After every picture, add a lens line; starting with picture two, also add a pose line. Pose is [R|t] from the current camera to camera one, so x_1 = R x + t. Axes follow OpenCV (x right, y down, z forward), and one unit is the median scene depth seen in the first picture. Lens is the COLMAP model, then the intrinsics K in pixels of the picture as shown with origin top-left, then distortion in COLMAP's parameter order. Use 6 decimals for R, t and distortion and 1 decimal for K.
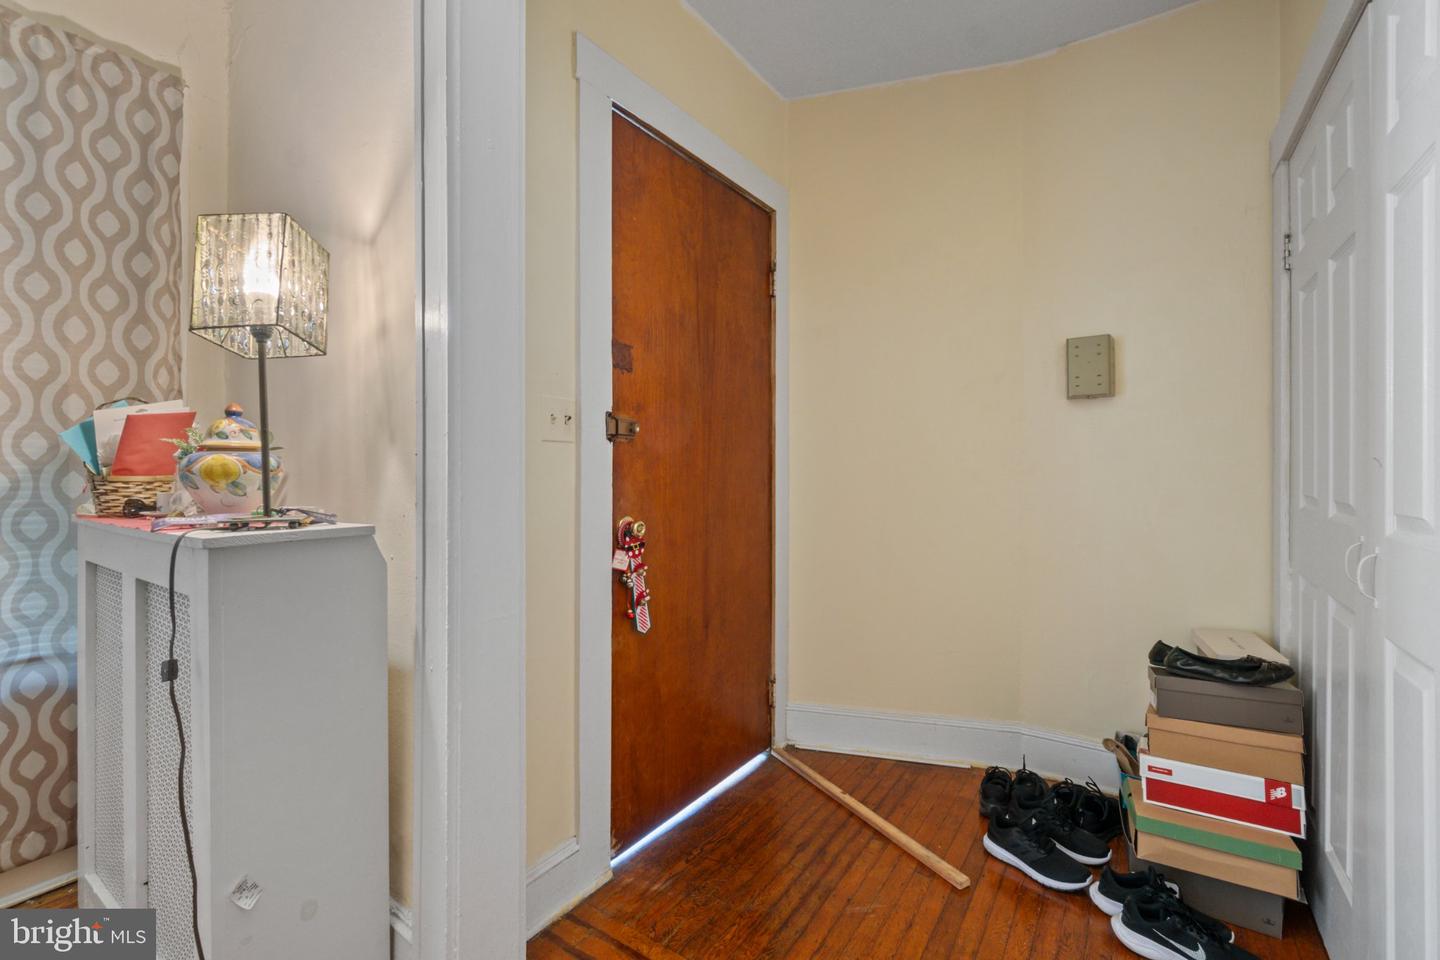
lens RADIAL K [[637.6, 0, 718.5], [0, 637.6, 468.4], [0, 0, 1]] dist [0.003218, 0.000113]
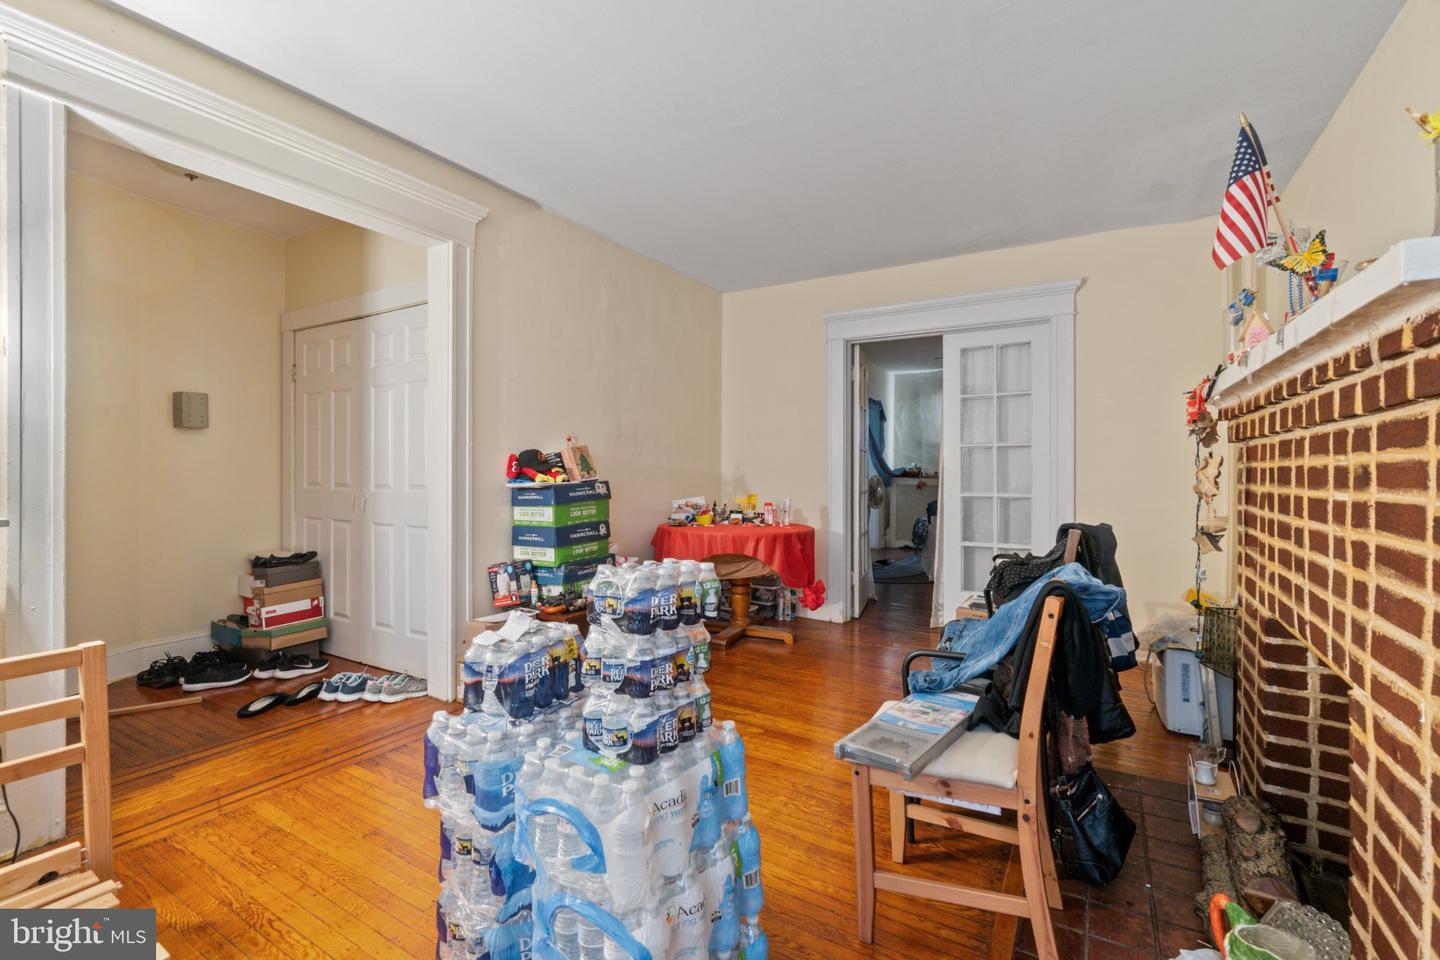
lens RADIAL K [[637.6, 0, 718.8], [0, 637.6, 473.8], [0, 0, 1]] dist [0.003218, 0.000113]
pose [[-0.057845, -0.004180, 0.998317, -1.628094], [0.006160, 0.999971, 0.004543, 0.009346], [-0.998307, 0.006412, -0.057818, -0.403034]]
